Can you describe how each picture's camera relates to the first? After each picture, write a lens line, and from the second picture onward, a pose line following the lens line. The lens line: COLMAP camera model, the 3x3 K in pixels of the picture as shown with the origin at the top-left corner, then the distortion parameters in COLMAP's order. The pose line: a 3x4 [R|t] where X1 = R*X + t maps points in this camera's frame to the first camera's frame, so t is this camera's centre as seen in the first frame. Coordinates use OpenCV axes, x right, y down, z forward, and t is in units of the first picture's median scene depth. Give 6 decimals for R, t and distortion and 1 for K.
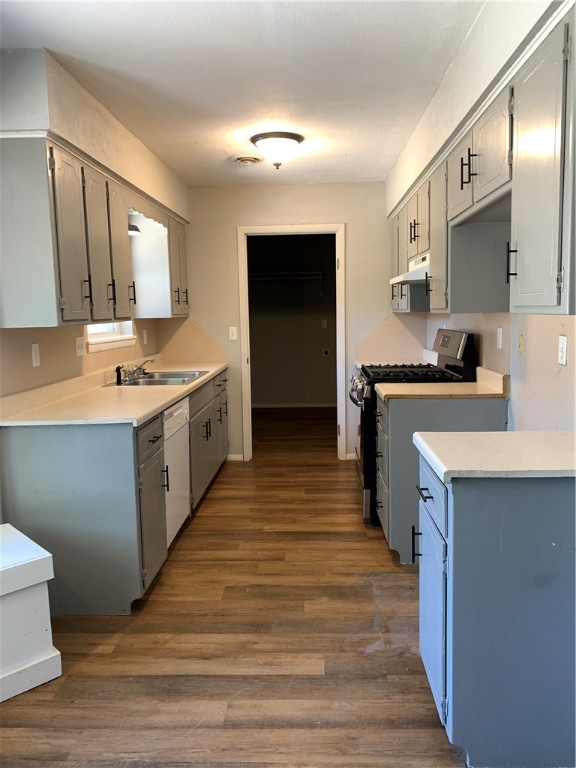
lens RADIAL K [[582.5, 0, 291.2], [0, 582.5, 371.3], [0, 0, 1]] dist [0.058446, -0.082256]
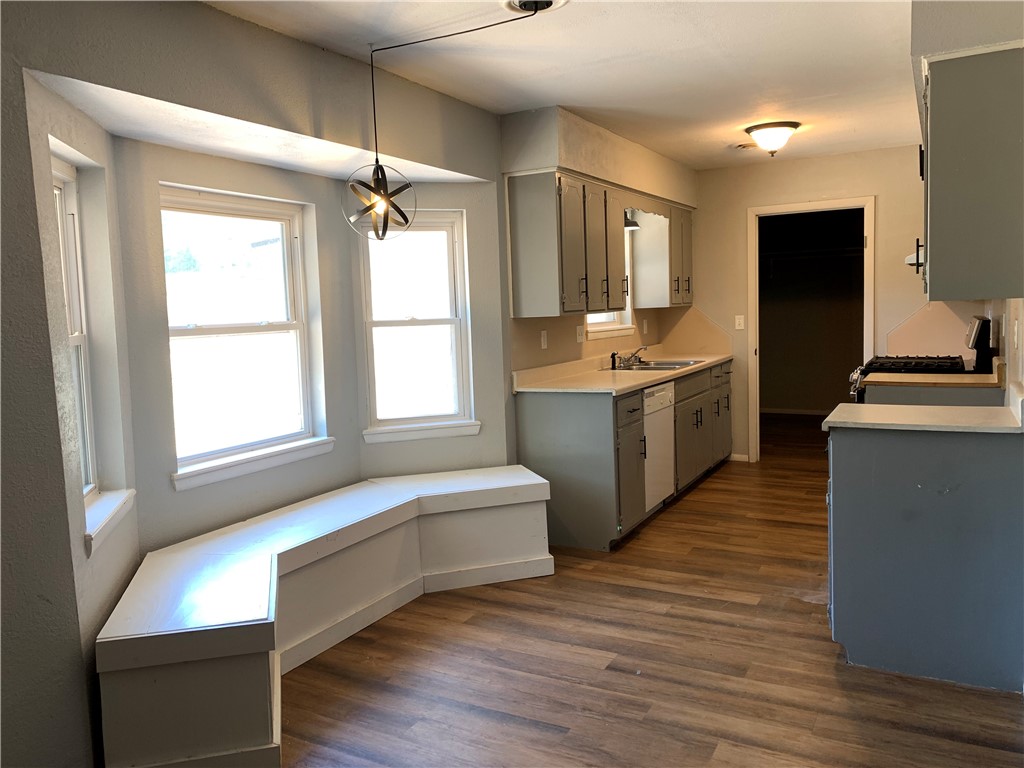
lens RADIAL K [[776.6, 0, 488.6], [0, 776.6, 377.1], [0, 0, 1]] dist [0.058446, -0.082256]
pose [[0.882259, 0.028147, -0.469921, 0.213752], [-0.028816, 0.999568, 0.005772, 0.041222], [0.469881, 0.008449, 0.882690, -0.457305]]
